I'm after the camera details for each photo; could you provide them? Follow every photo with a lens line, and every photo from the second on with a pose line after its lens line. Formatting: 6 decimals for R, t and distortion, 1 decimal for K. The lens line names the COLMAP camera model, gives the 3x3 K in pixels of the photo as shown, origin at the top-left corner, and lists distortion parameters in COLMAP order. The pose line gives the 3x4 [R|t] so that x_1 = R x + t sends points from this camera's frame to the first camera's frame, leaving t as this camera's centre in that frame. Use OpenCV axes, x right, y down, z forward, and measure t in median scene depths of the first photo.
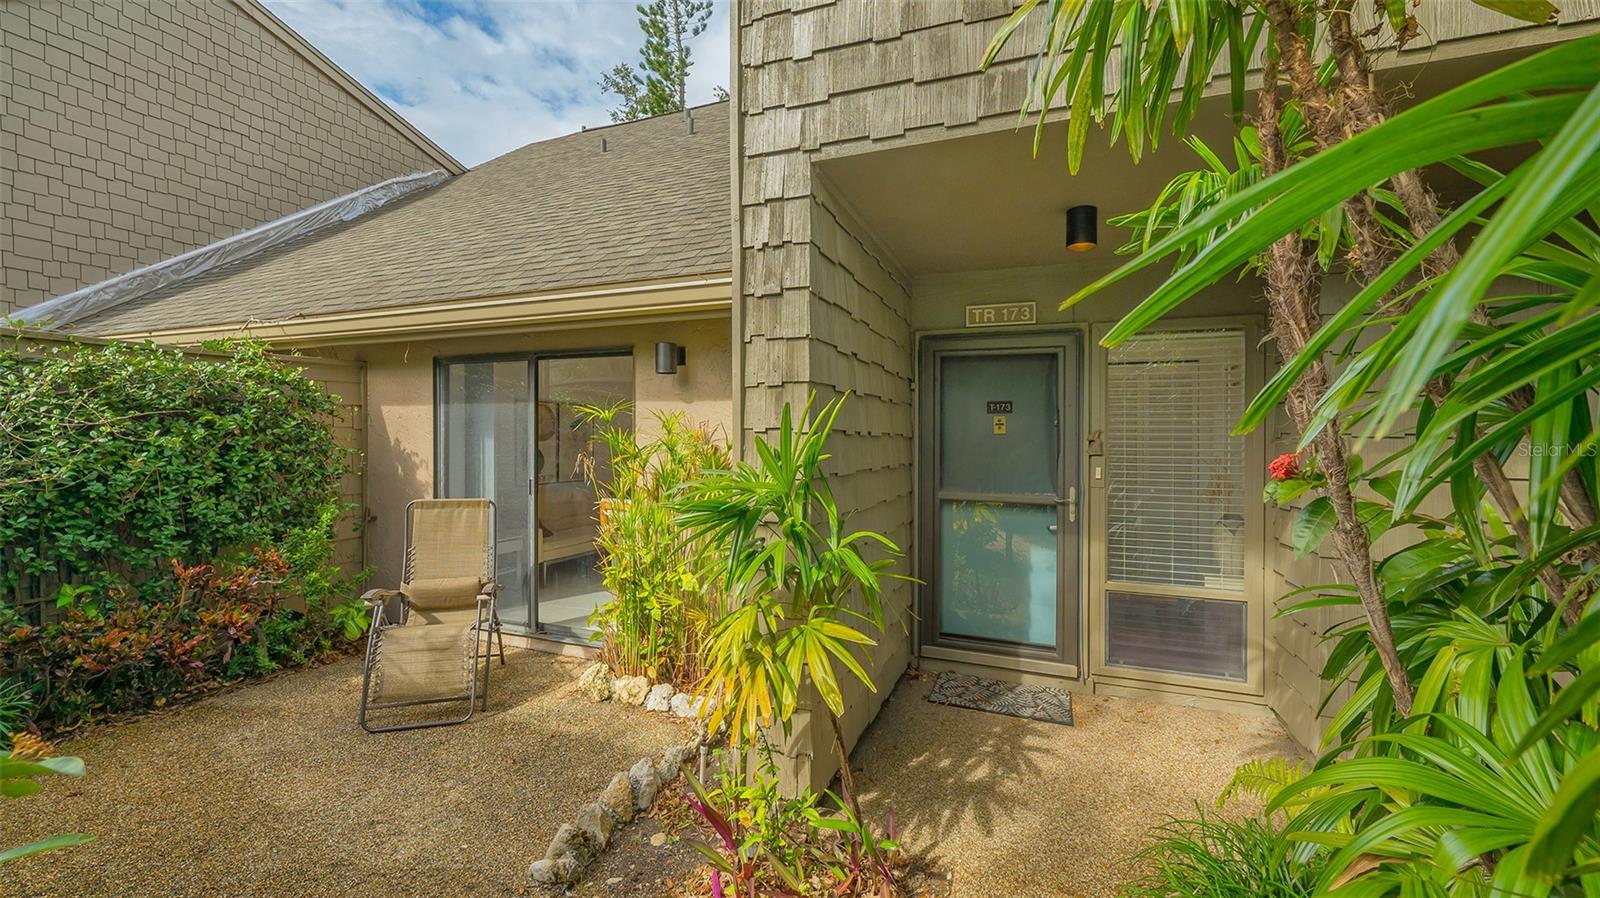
lens RADIAL K [[638.3, 0, 796.2], [0, 638.3, 449.3], [0, 0, 1]] dist [-0.003739, 0.000152]
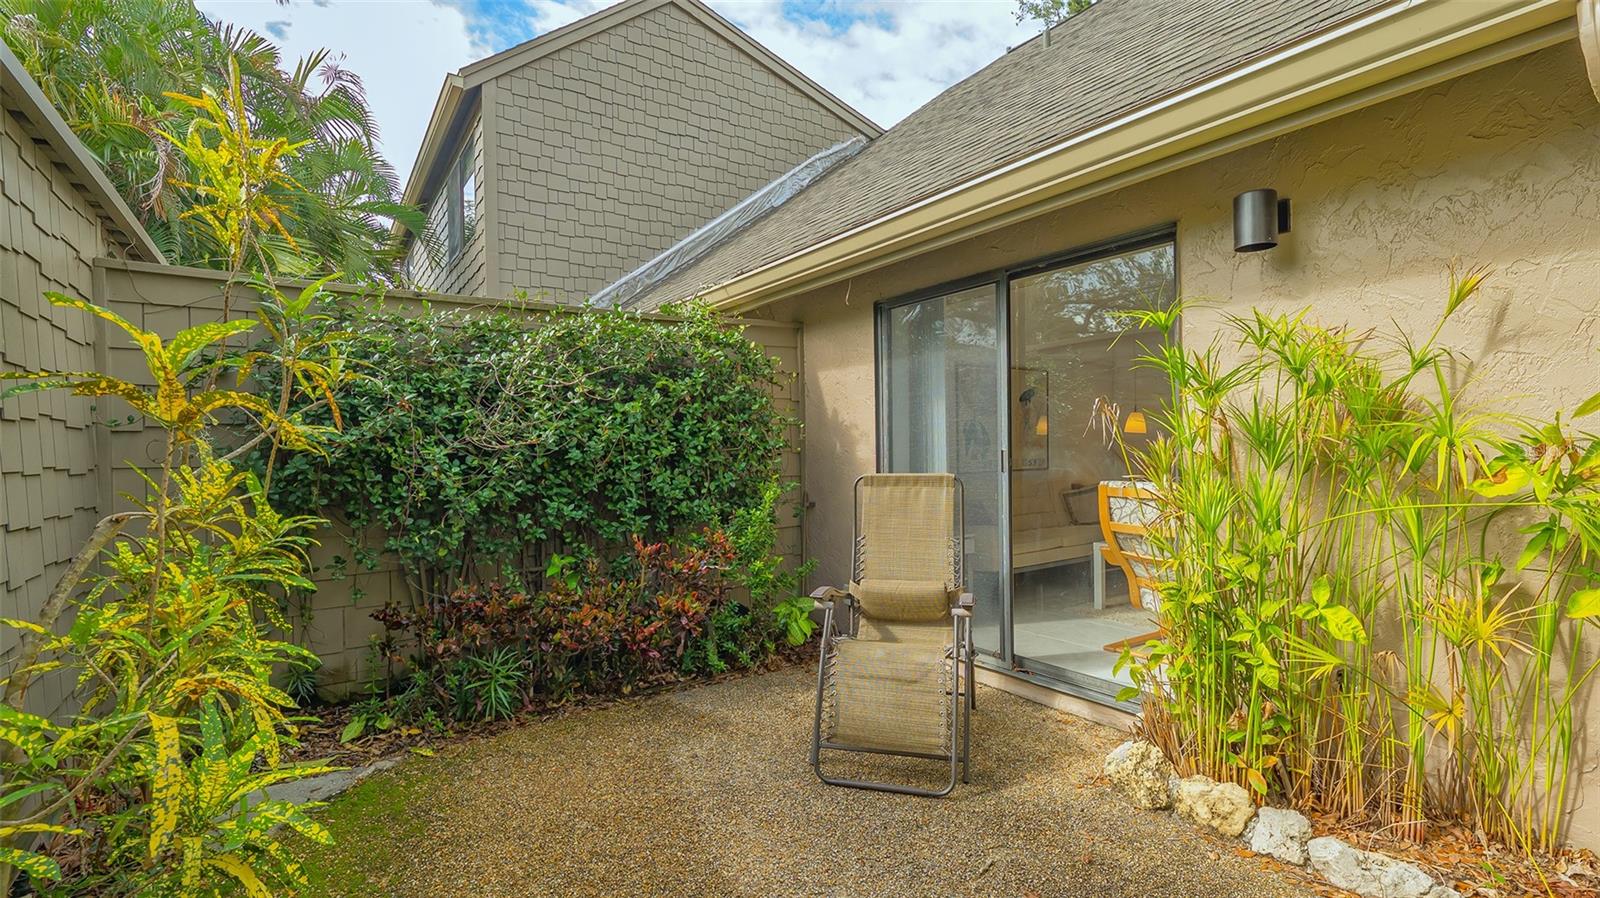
lens RADIAL K [[705.8, 0, 797.0], [0, 705.8, 434.2], [0, 0, 1]] dist [-0.001900, -0.000209]
pose [[0.835086, -0.032043, -0.549186, -0.201598], [0.015239, 0.999267, -0.035131, 0.061544], [0.549909, 0.020968, 0.834961, 0.251262]]
